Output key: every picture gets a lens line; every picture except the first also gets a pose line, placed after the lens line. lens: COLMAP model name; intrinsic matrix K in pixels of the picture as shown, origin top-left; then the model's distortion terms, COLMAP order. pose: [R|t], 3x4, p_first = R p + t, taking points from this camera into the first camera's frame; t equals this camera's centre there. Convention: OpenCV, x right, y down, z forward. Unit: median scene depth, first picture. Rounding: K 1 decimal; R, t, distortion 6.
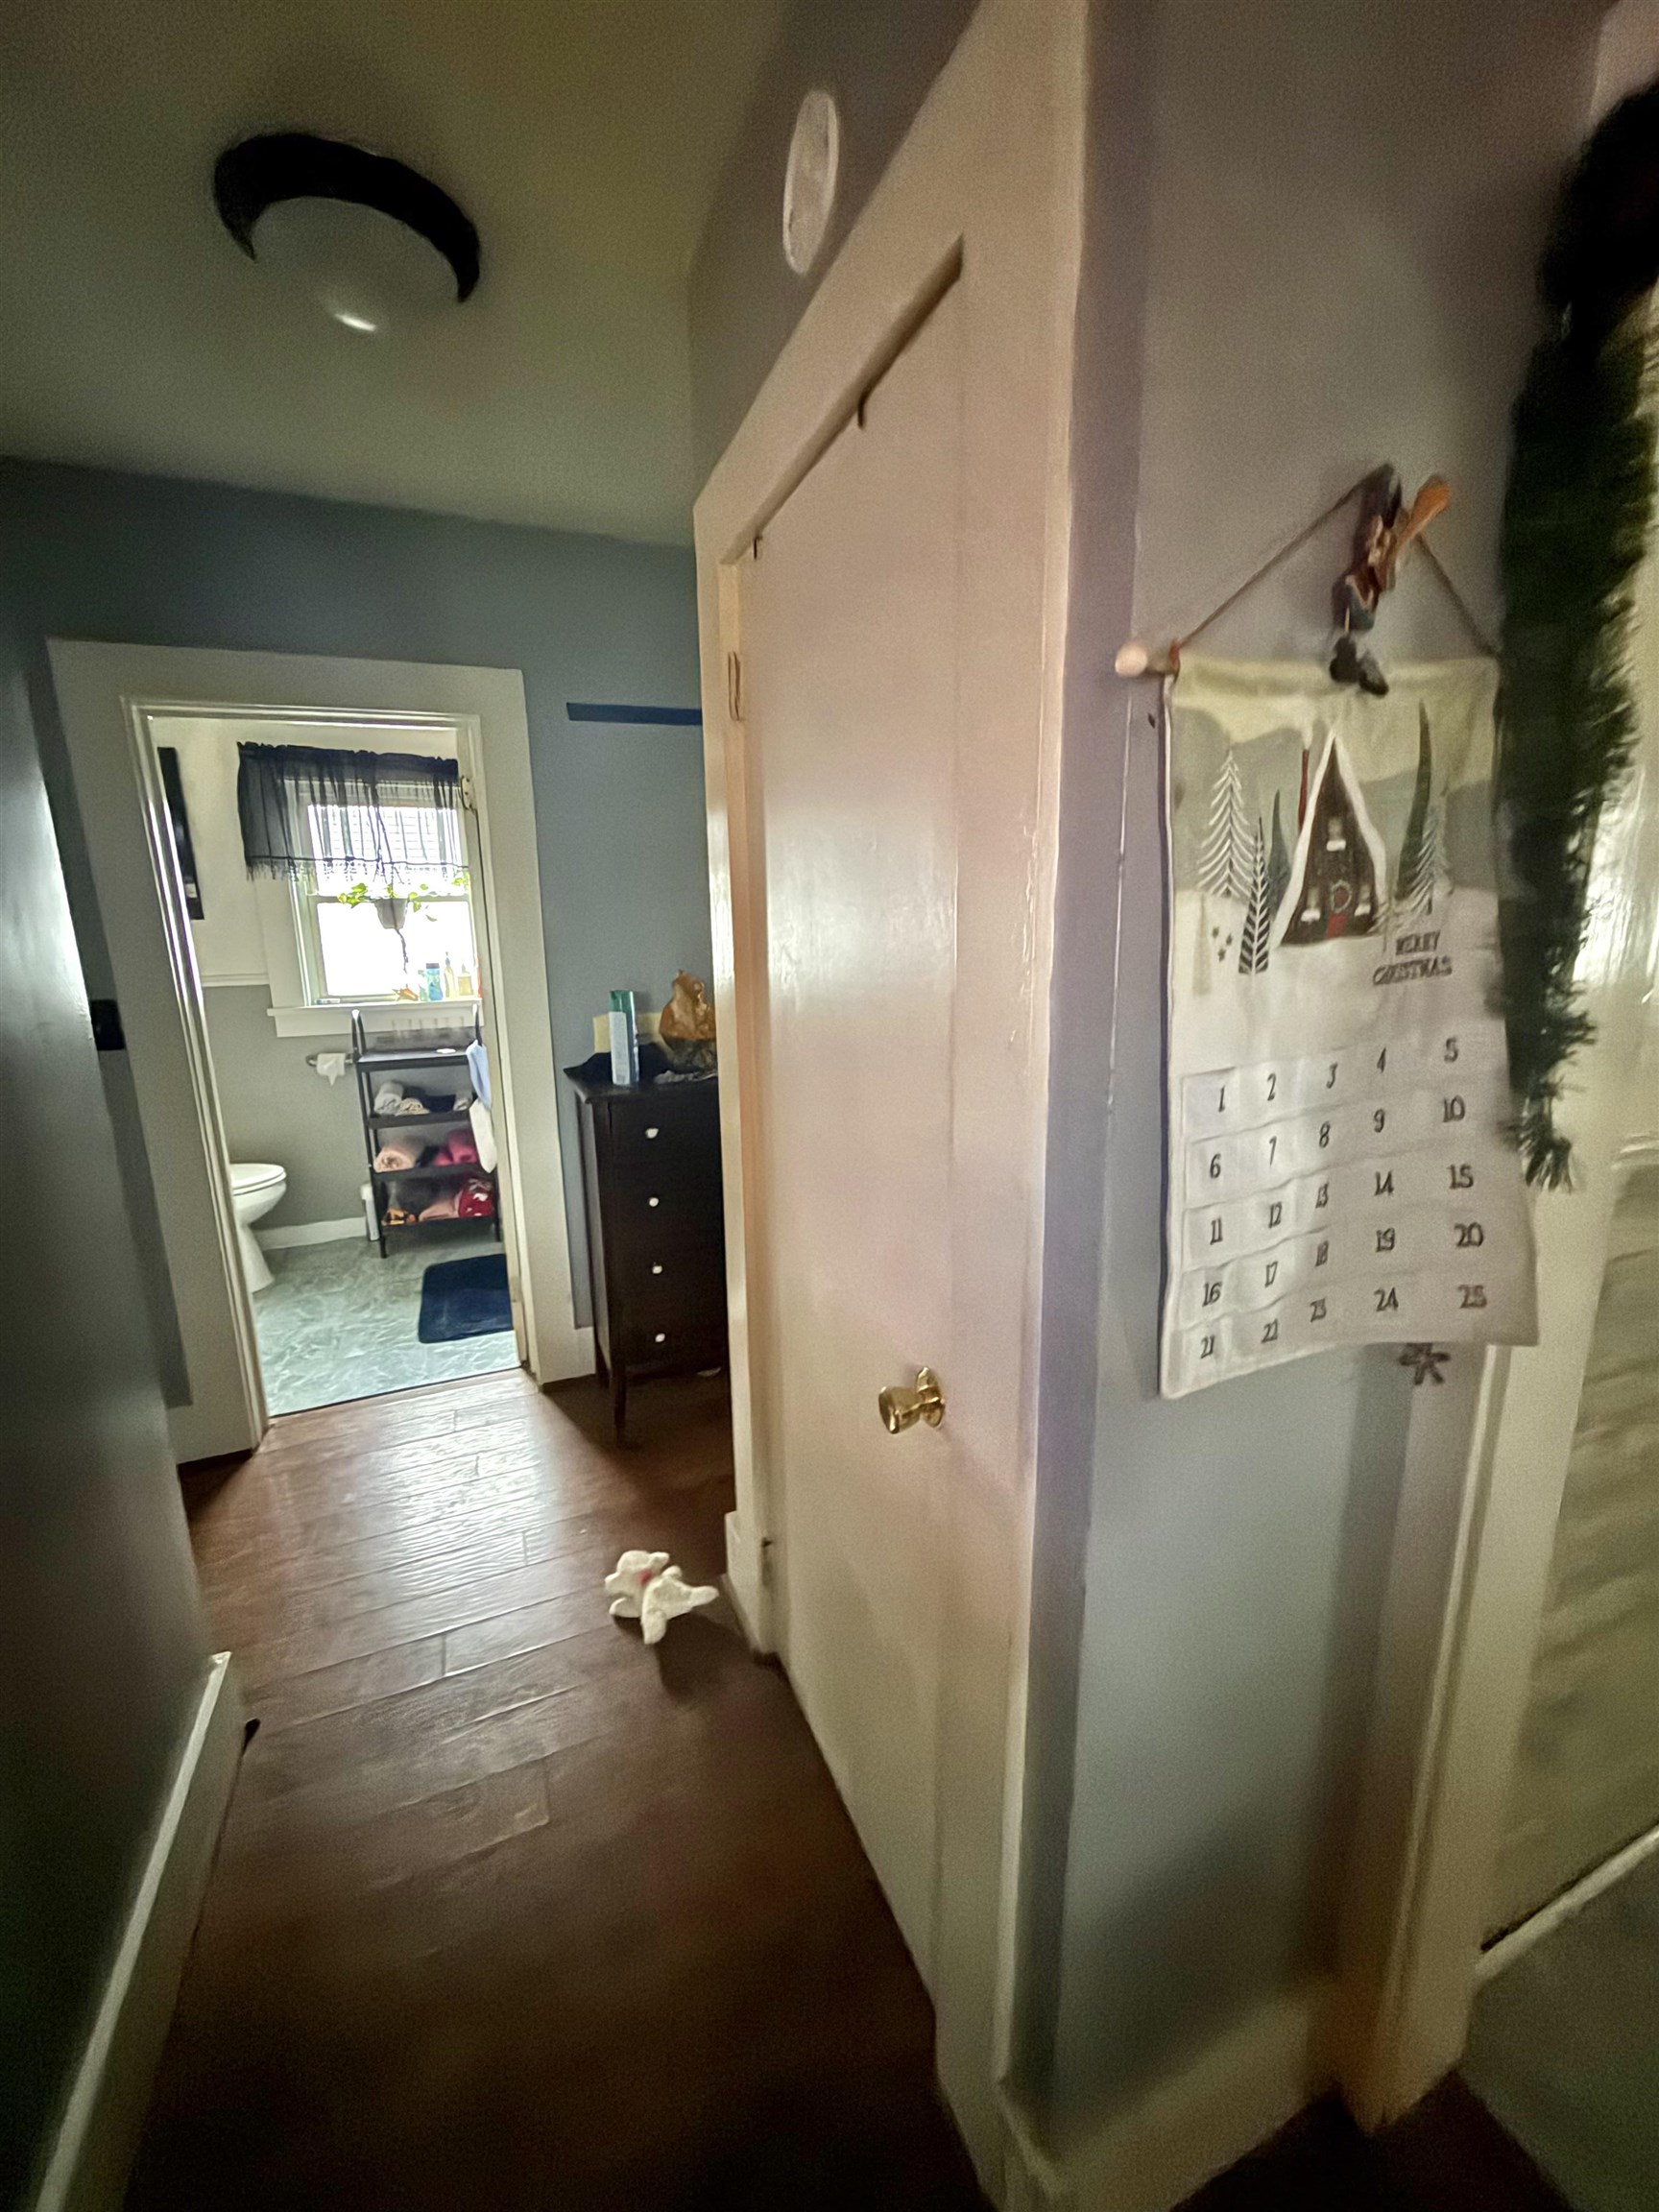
lens RADIAL K [[881.9, 0, 827.7], [0, 881.9, 1108.7], [0, 0, 1]] dist [0.000052, 0.000681]
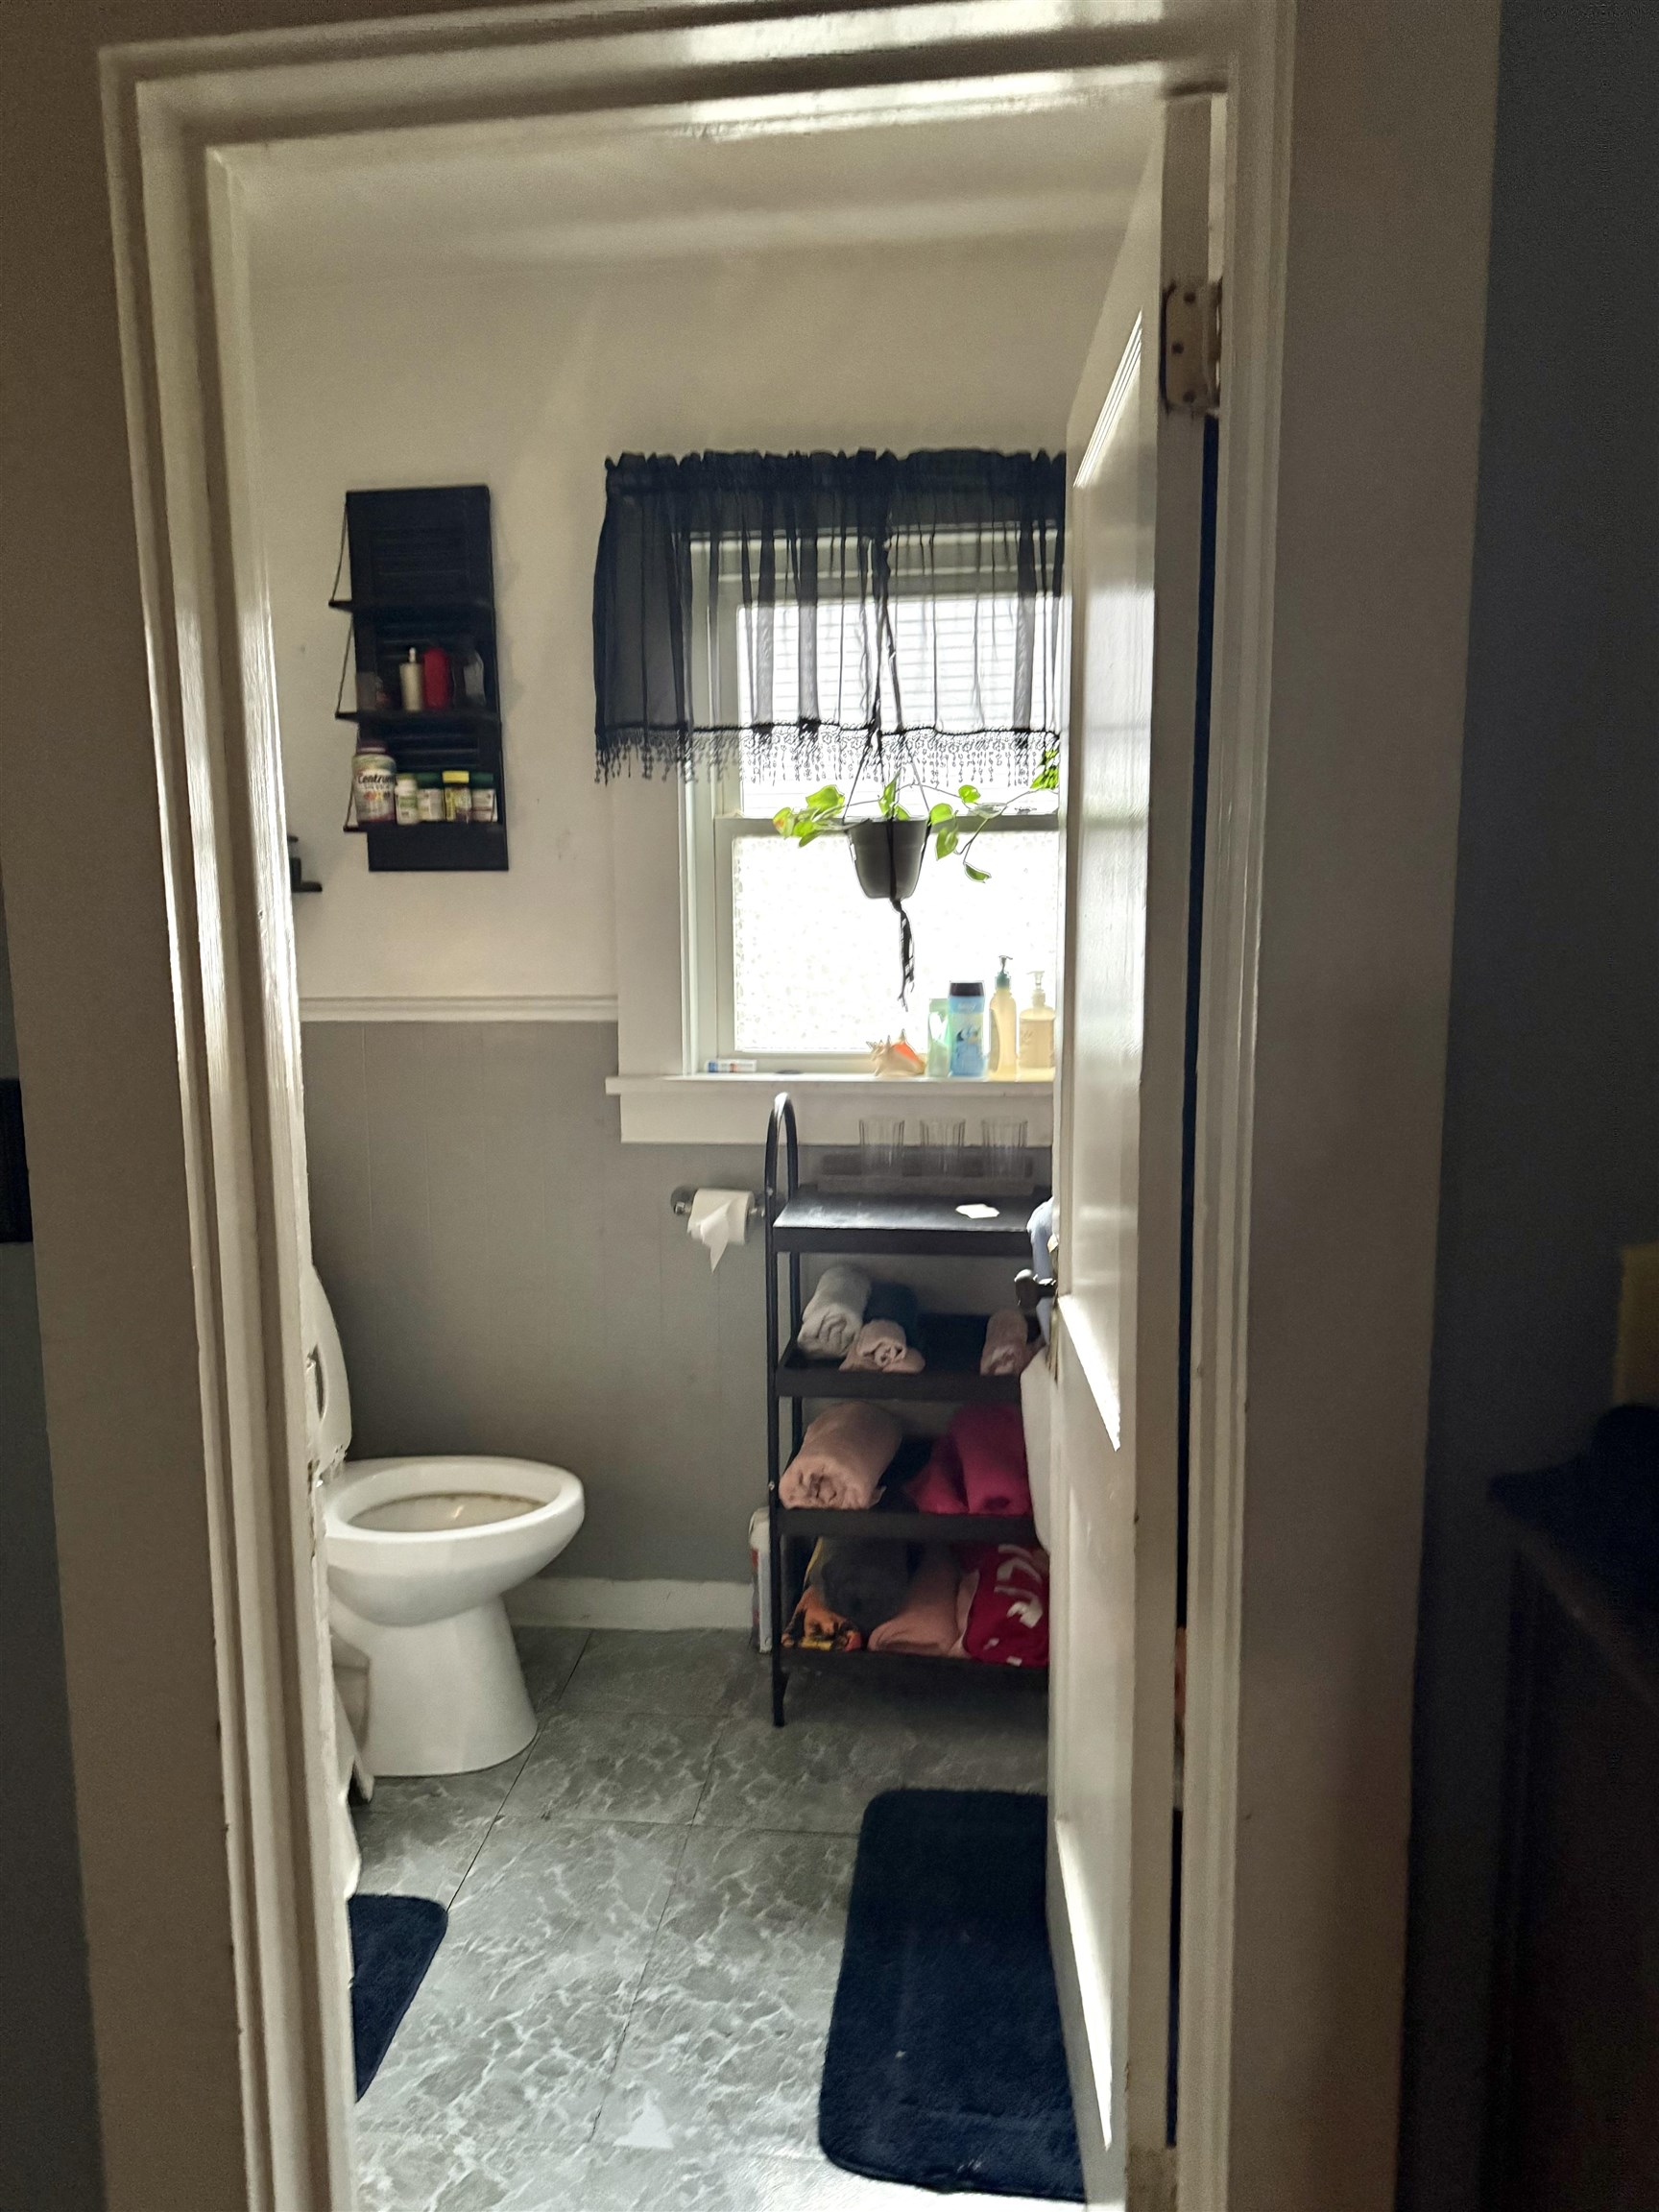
lens RADIAL K [[1521.3, 0, 826.5], [0, 1521.3, 1090.5], [0, 0, 1]] dist [-0.003607, -0.004338]
pose [[0.882458, 0.058277, -0.466767, -0.188992], [-0.108018, 0.990884, -0.080502, -0.057575], [0.457820, 0.121459, 0.880709, 0.389097]]
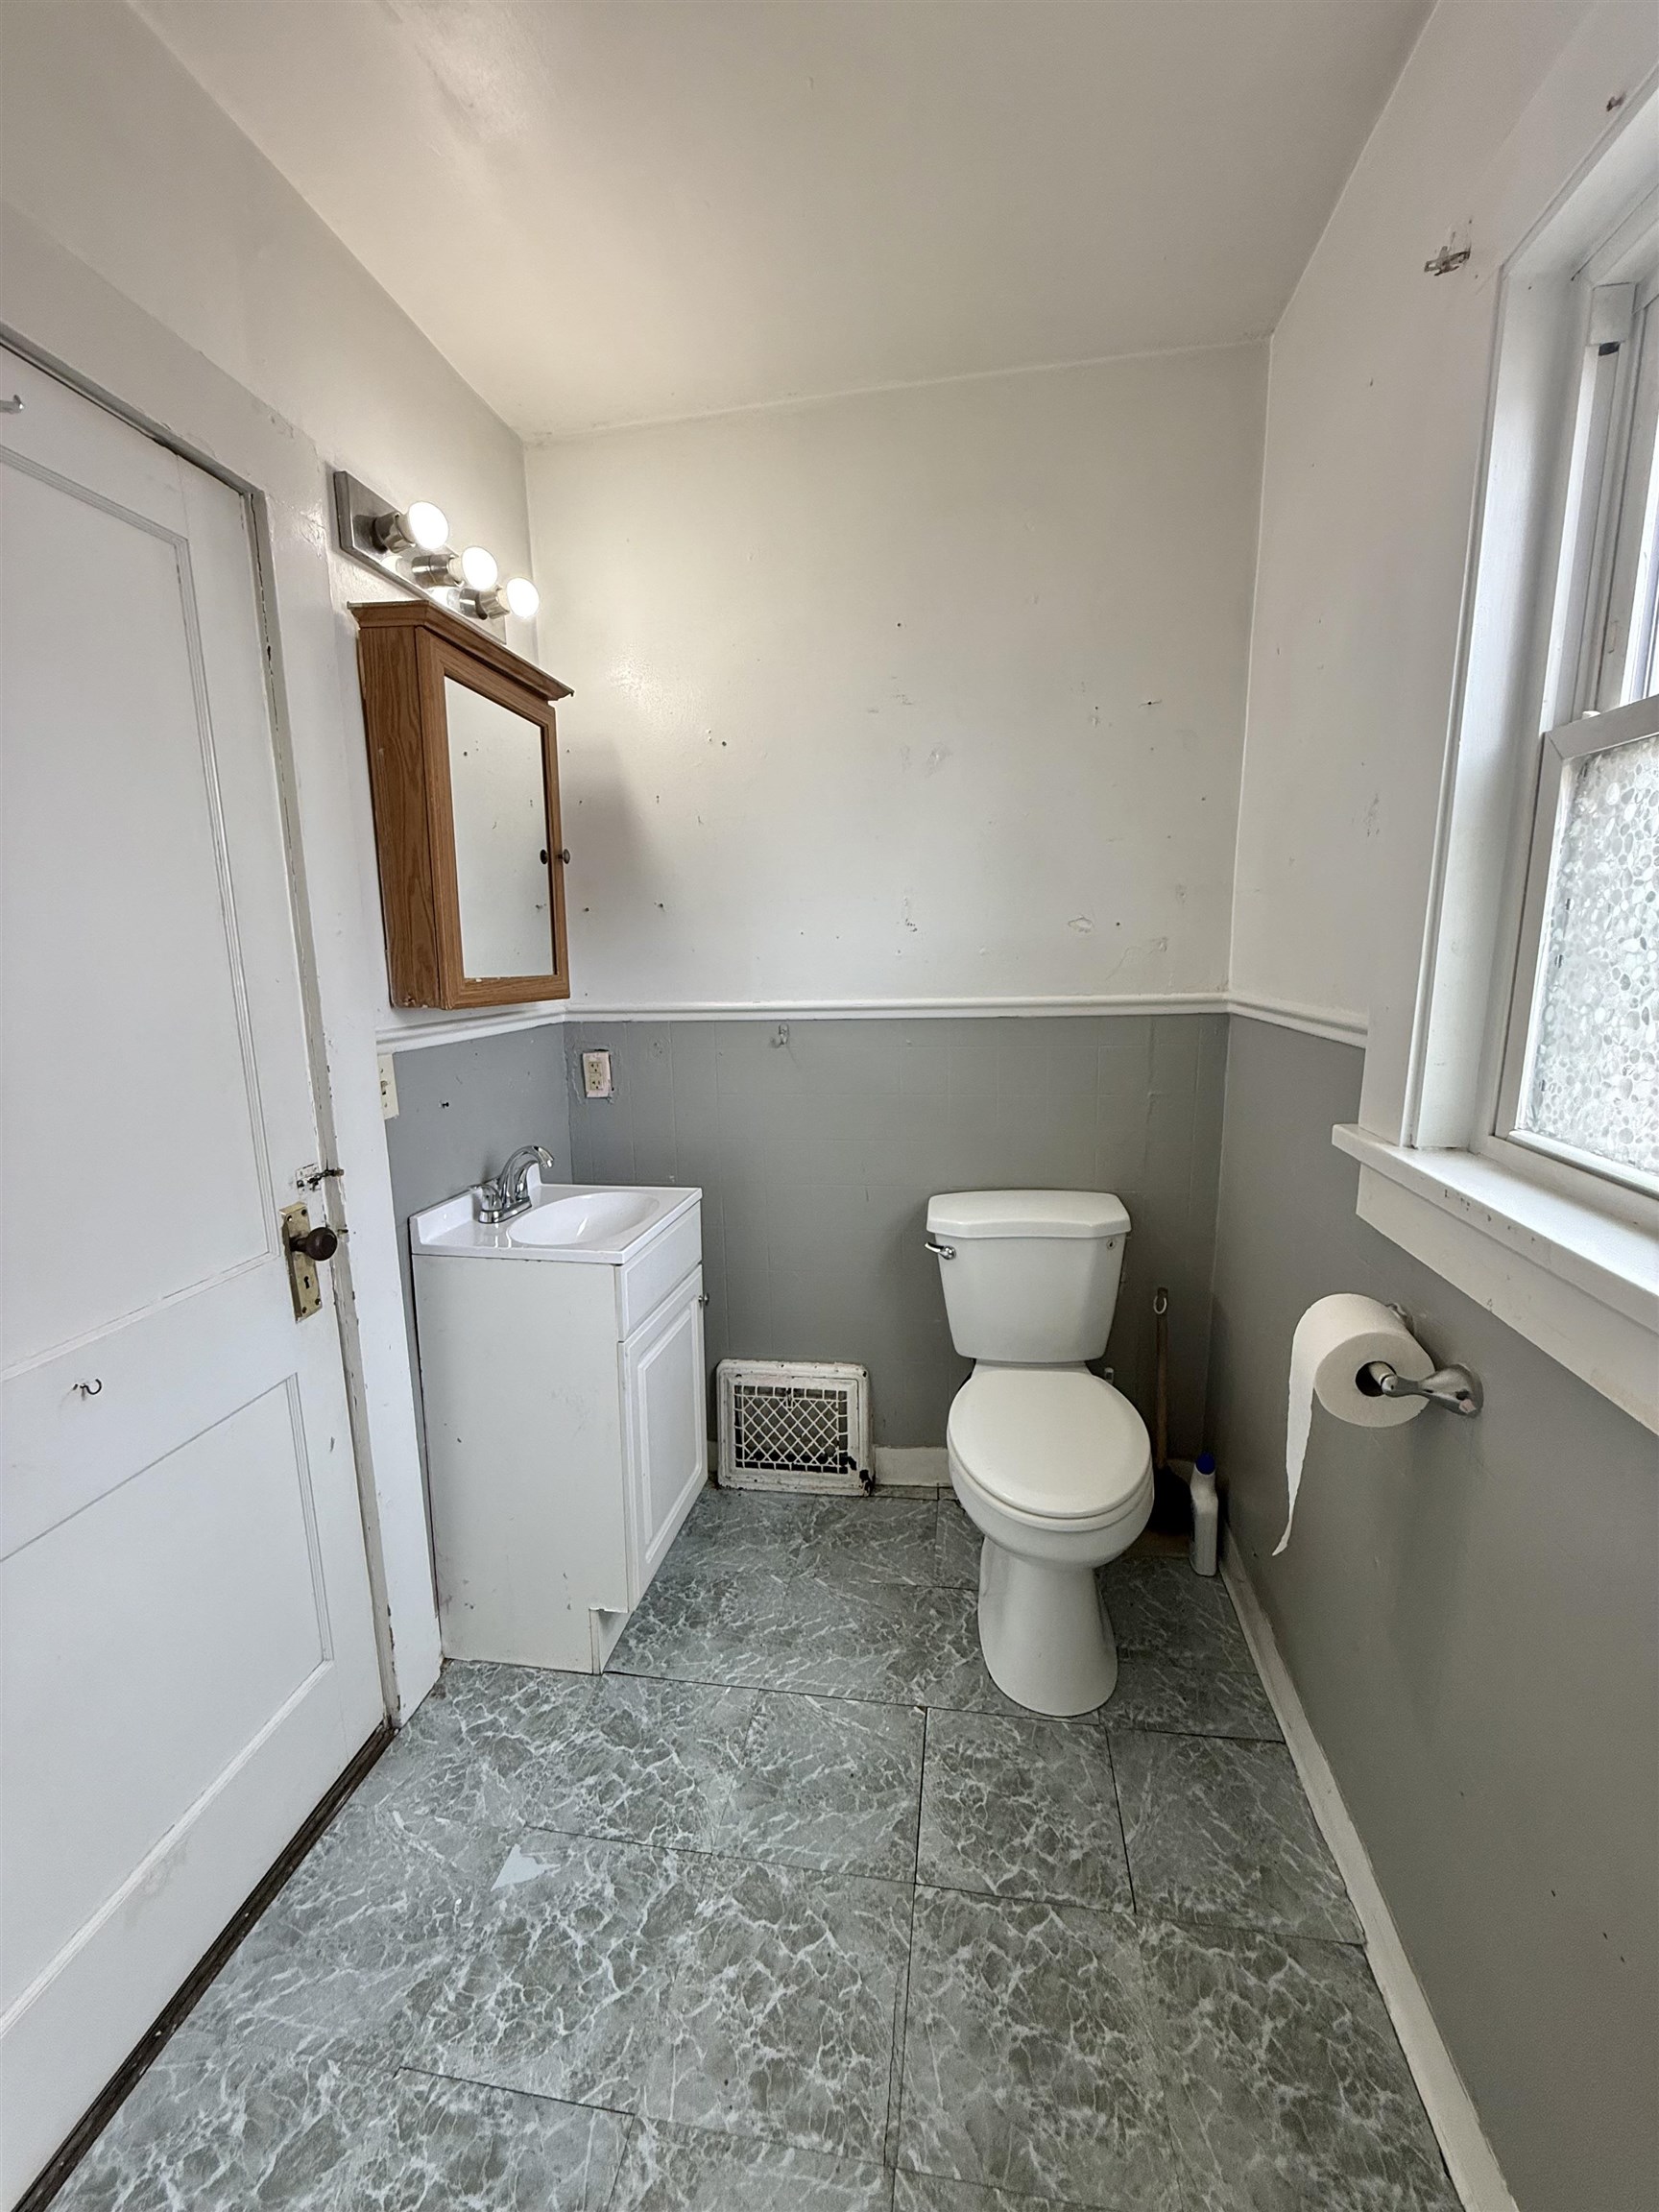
lens RADIAL K [[881.9, 0, 834.6], [0, 881.9, 1118.0], [0, 0, 1]] dist [0.000052, 0.000681]
pose [[-0.517851, 0.201115, -0.831494, -0.266398], [-0.160928, 0.931718, 0.325581, -0.188614], [0.840198, 0.302413, -0.450127, 0.979682]]
